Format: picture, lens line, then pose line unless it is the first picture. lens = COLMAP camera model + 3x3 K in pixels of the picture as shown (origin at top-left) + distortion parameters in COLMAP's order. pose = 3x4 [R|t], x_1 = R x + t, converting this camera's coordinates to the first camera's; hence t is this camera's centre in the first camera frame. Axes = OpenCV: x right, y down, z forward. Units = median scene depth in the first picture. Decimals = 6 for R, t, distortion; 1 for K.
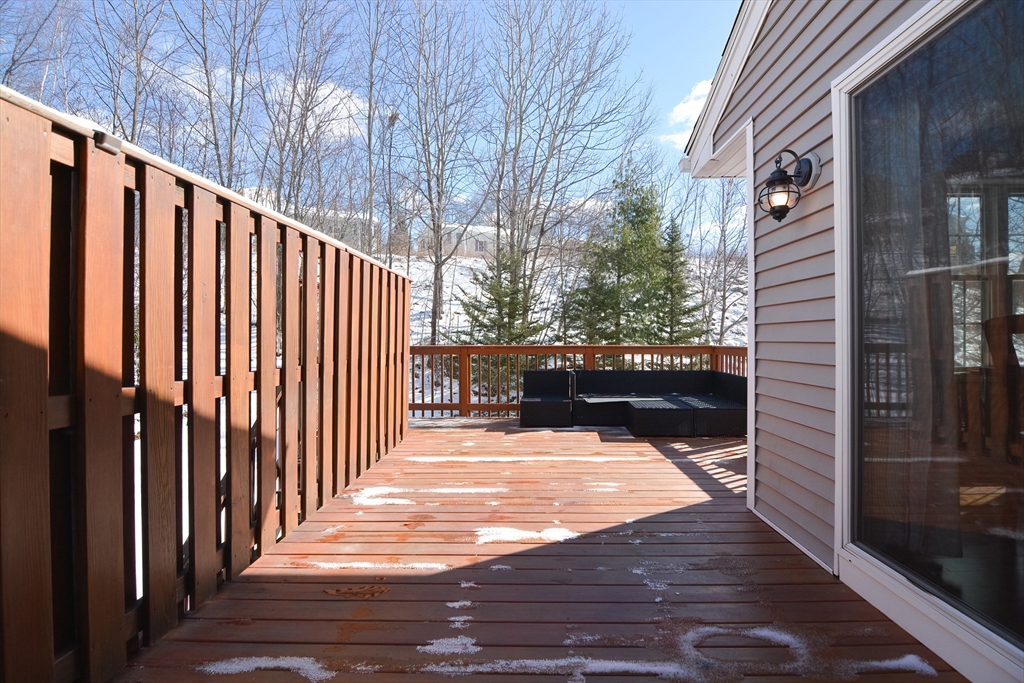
lens RADIAL K [[479.6, 0, 514.6], [0, 479.6, 332.1], [0, 0, 1]] dist [0.022157, -0.001018]
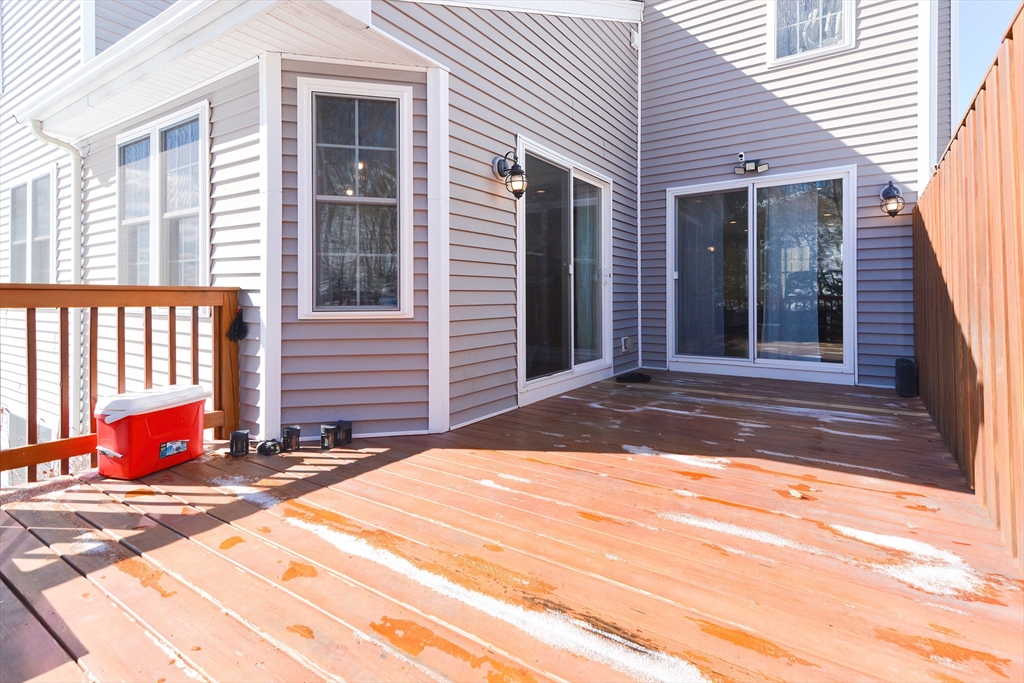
lens RADIAL K [[495.8, 0, 531.8], [0, 495.8, 289.2], [0, 0, 1]] dist [0.024716, -0.000937]
pose [[-0.853163, 0.015951, 0.521401, -0.208652], [0.003301, 0.999677, -0.025181, 0.068246], [-0.521635, -0.019762, -0.852940, 1.545515]]
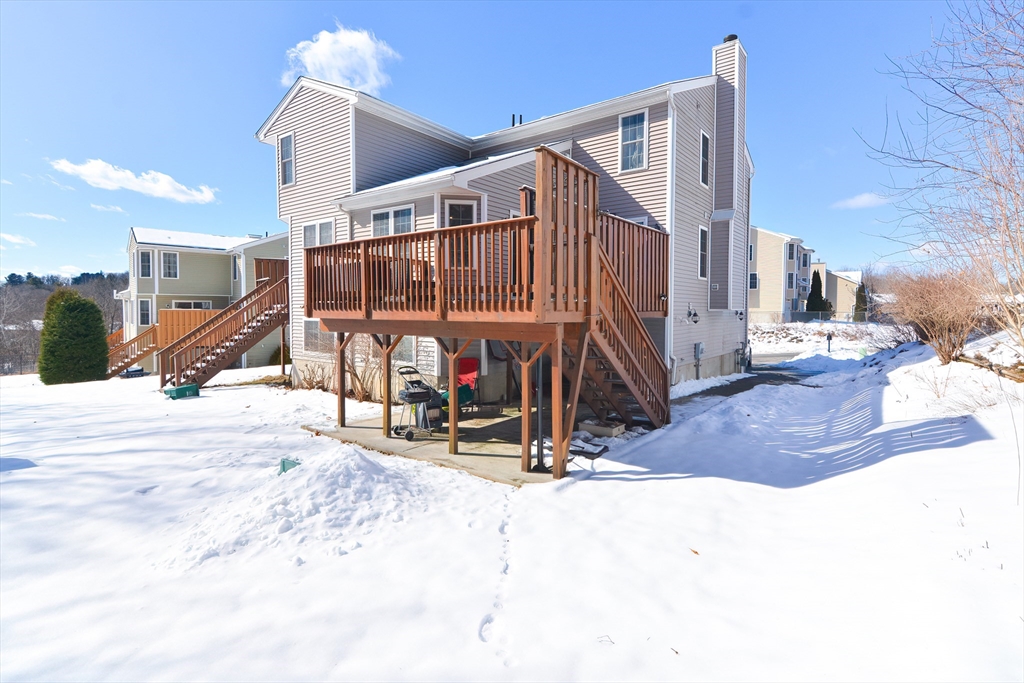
lens RADIAL K [[494.5, 0, 515.3], [0, 494.5, 324.5], [0, 0, 1]] dist [0.024686, -0.016696]
pose [[-0.807184, -0.017082, 0.590053, -1.572457], [-0.006133, 0.999770, 0.020554, 0.378083], [-0.590269, 0.012972, -0.807103, 3.239386]]
